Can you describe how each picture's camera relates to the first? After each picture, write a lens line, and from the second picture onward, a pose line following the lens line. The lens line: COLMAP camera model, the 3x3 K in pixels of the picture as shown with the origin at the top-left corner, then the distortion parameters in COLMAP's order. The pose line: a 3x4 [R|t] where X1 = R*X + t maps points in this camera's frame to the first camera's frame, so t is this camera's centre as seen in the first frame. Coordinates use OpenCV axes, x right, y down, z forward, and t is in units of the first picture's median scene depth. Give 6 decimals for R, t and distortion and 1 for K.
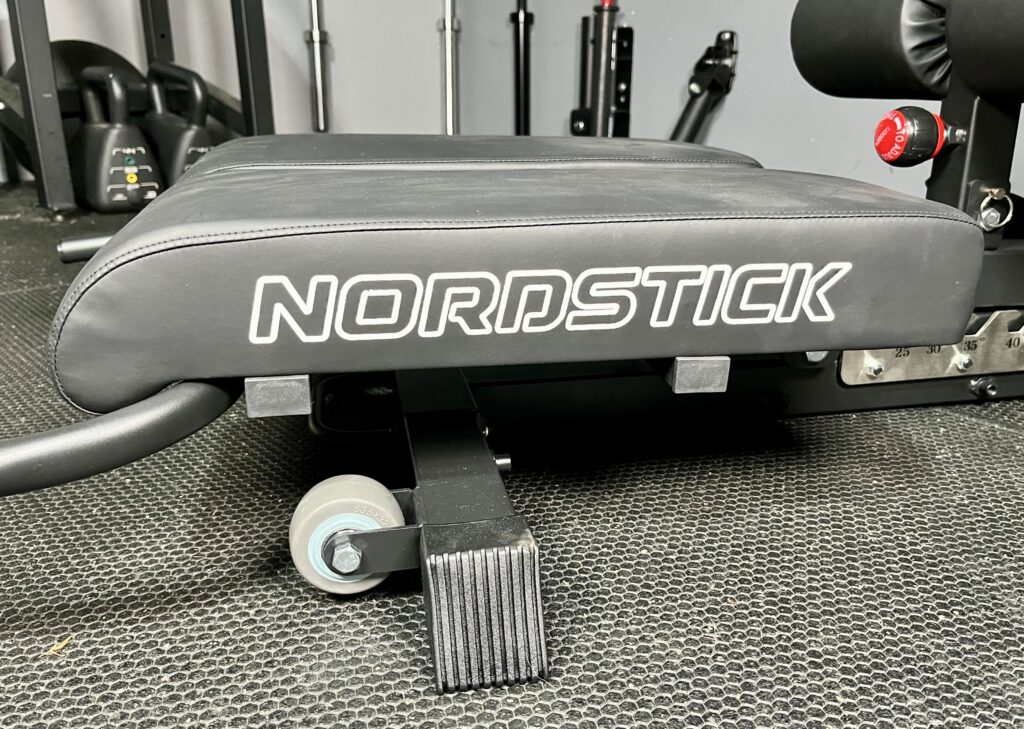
lens RADIAL K [[760.0, 0, 512.0], [0, 760.0, 364.5], [0, 0, 1]] dist [0.003055, 0.001515]
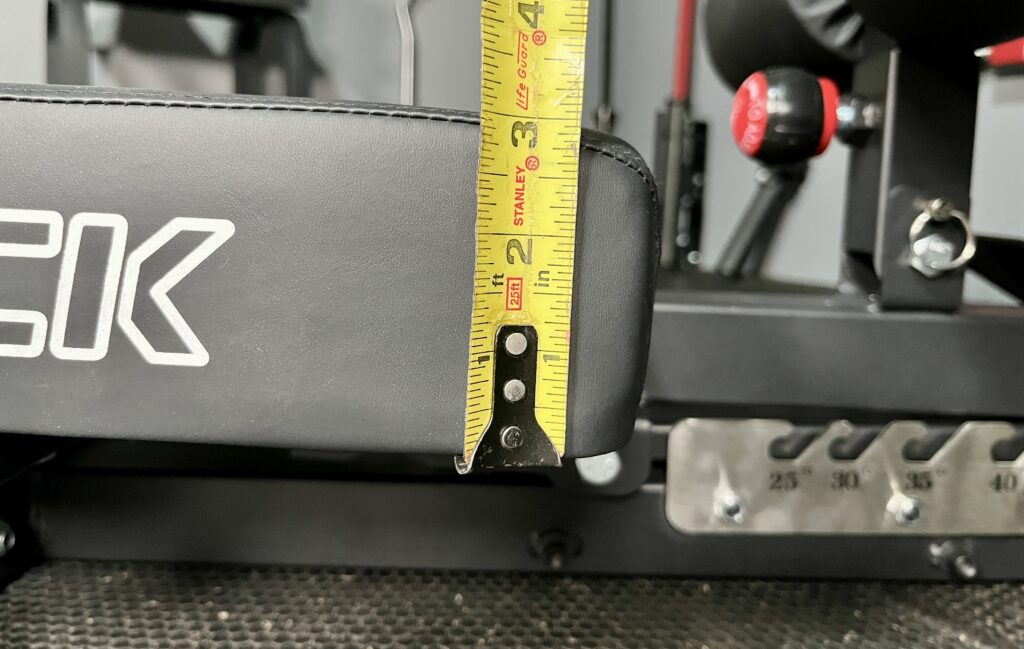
lens RADIAL K [[728.6, 0, 512.0], [0, 728.6, 324.5], [0, 0, 1]] dist [-0.004939, -0.050127]
pose [[0.979333, 0.054820, -0.194683, 0.409337], [-0.090121, 0.980005, -0.177393, -0.016750], [0.181066, 0.191272, 0.964692, 0.415423]]
